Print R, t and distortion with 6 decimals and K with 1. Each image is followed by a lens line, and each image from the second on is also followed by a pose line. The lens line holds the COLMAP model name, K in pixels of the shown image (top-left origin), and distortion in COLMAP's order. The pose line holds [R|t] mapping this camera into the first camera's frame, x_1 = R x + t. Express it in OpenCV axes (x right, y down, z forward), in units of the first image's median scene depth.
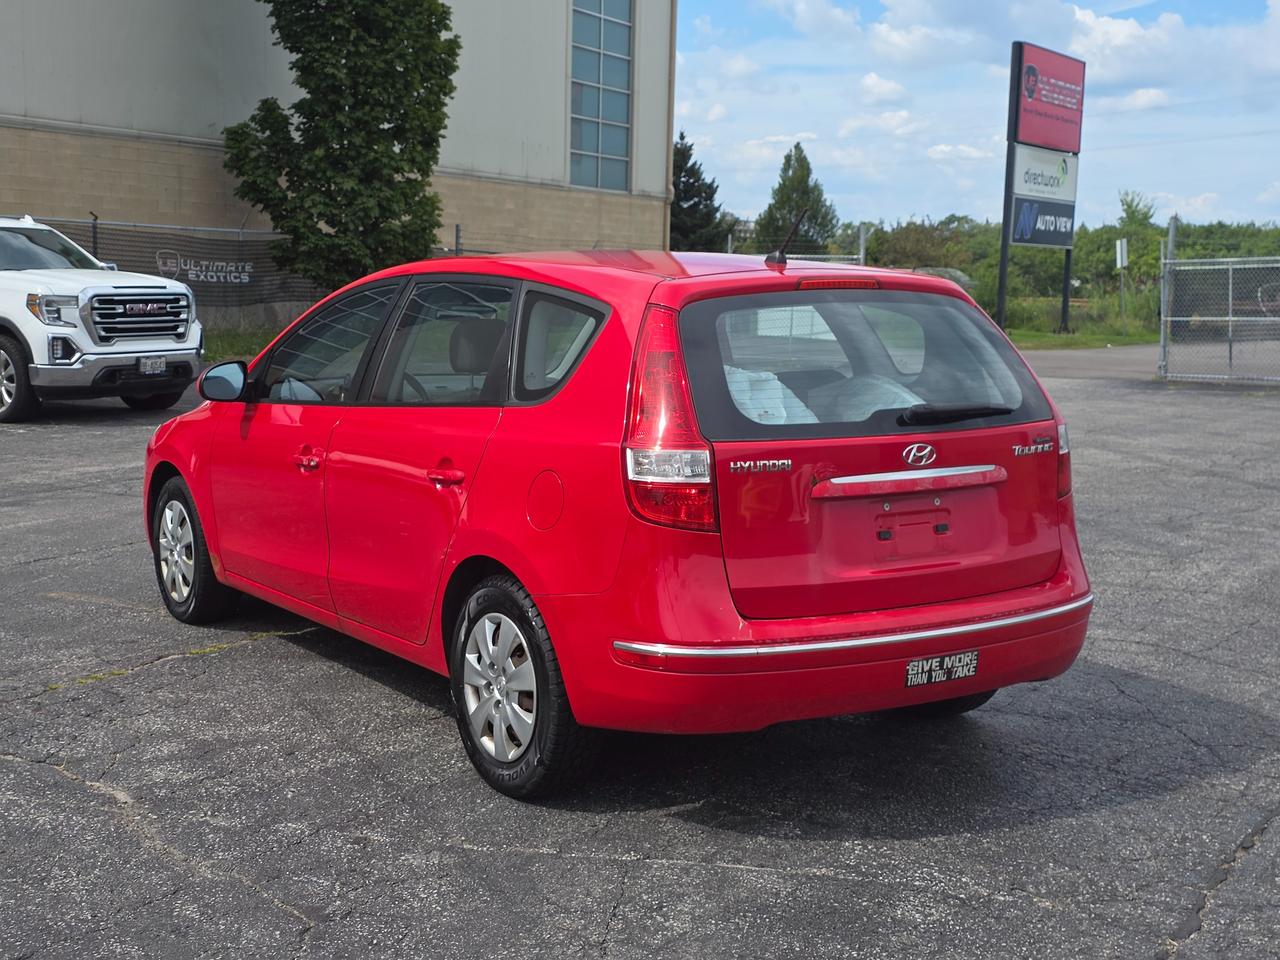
lens RADIAL K [[1671.2, 0, 640.0], [0, 1671.2, 480.0], [0, 0, 1]] dist [0.123342, -0.315183]
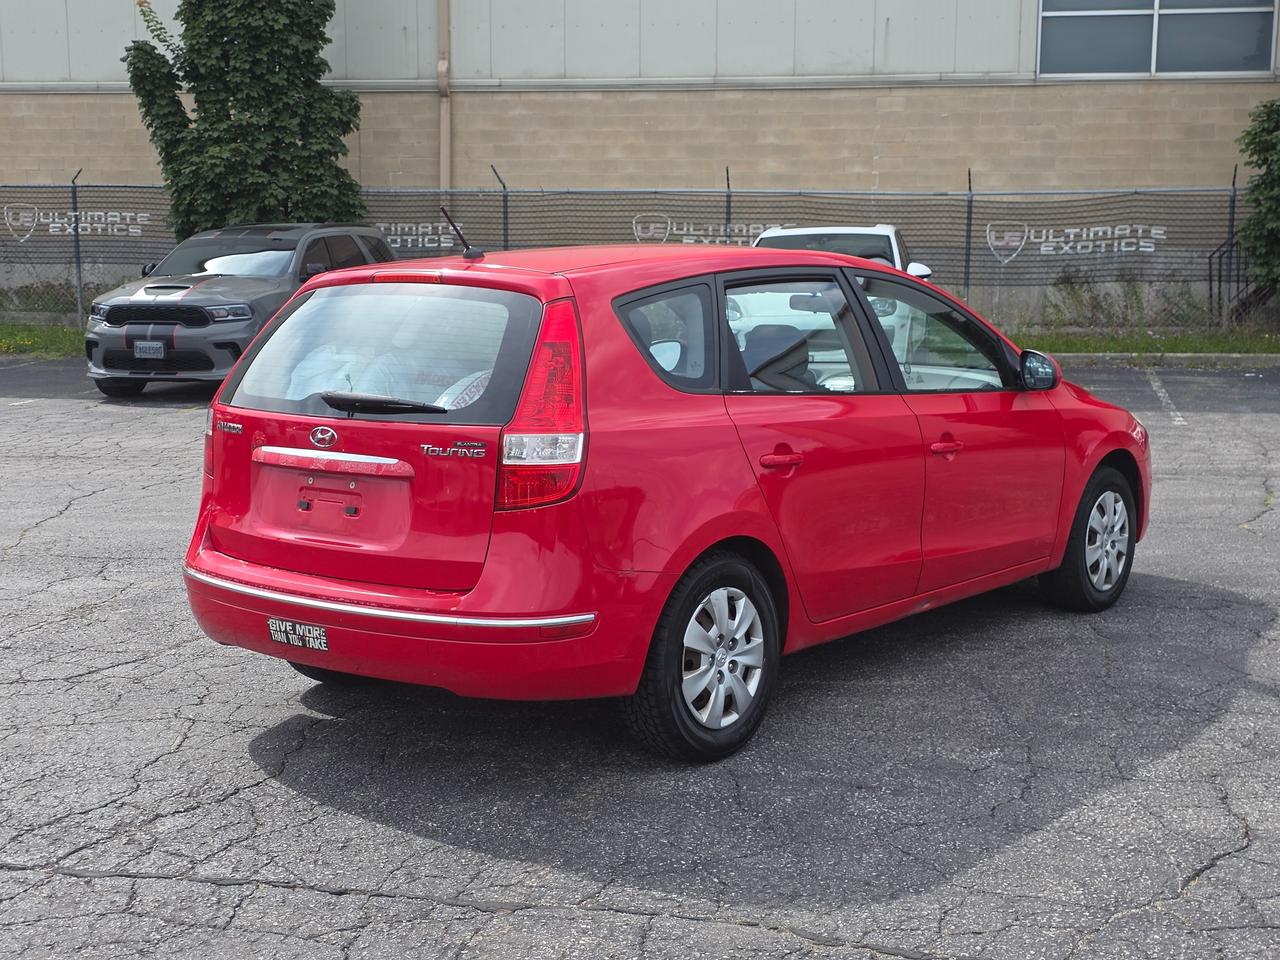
lens RADIAL K [[1671.2, 0, 640.0], [0, 1671.2, 480.0], [0, 0, 1]] dist [0.123342, -0.315183]
pose [[0.319175, 0.119083, -0.940184, 1.094648], [-0.110207, 0.990007, 0.087980, -0.091990], [0.941266, 0.075534, 0.329109, 0.735241]]
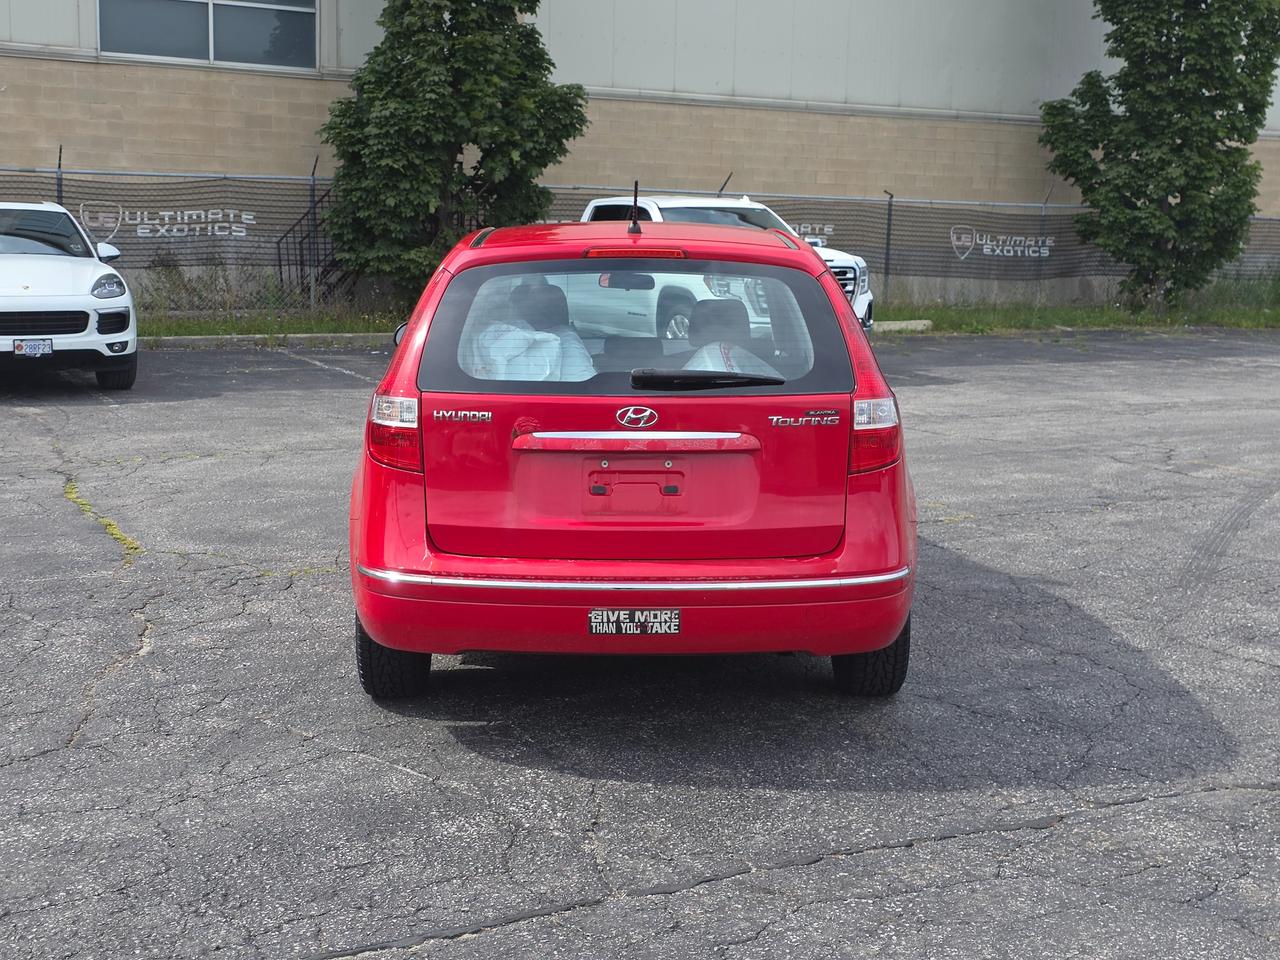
lens RADIAL K [[1682.2, 0, 638.1], [0, 1682.2, 441.9], [0, 0, 1]] dist [0.131888, -0.251415]
pose [[0.846189, 0.062978, -0.529148, 0.636145], [-0.067416, 0.997665, 0.010931, -0.009644], [0.528601, 0.026423, 0.848459, 0.093913]]
